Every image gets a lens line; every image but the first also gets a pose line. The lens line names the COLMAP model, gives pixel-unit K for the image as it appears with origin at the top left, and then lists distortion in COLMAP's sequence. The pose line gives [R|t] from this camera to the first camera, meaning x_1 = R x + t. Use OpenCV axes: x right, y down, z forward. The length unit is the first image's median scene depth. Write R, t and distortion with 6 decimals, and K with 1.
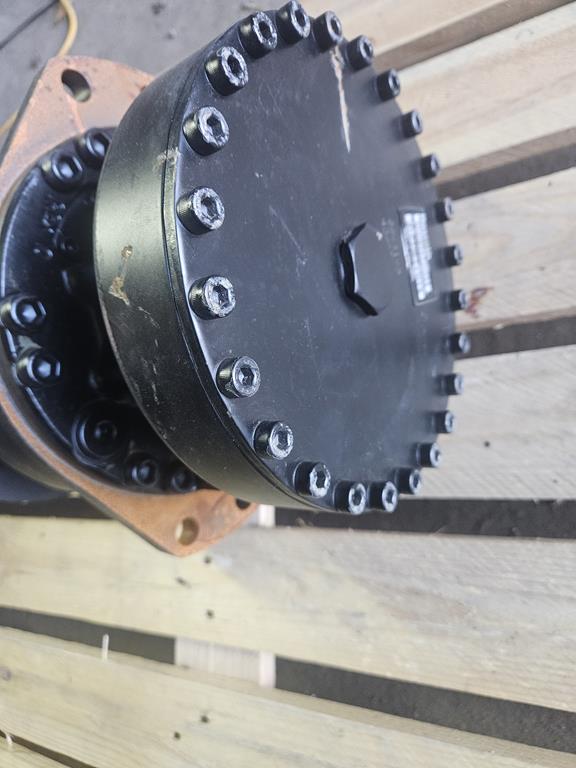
lens RADIAL K [[572.1, 0, 289.1], [0, 572.1, 410.4], [0, 0, 1]] dist [0.025420, -0.042783]
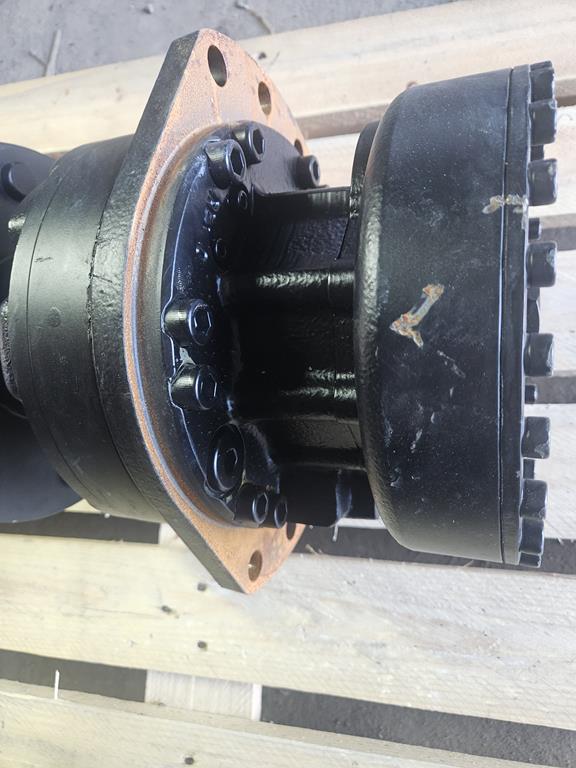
lens RADIAL K [[563.9, 0, 276.8], [0, 563.9, 407.7], [0, 0, 1]] dist [0.035579, -0.041636]
pose [[0.951276, 0.089299, 0.295127, -0.404579], [-0.086940, 0.995989, -0.021131, -0.025232], [-0.295830, -0.005557, 0.955224, 0.108495]]
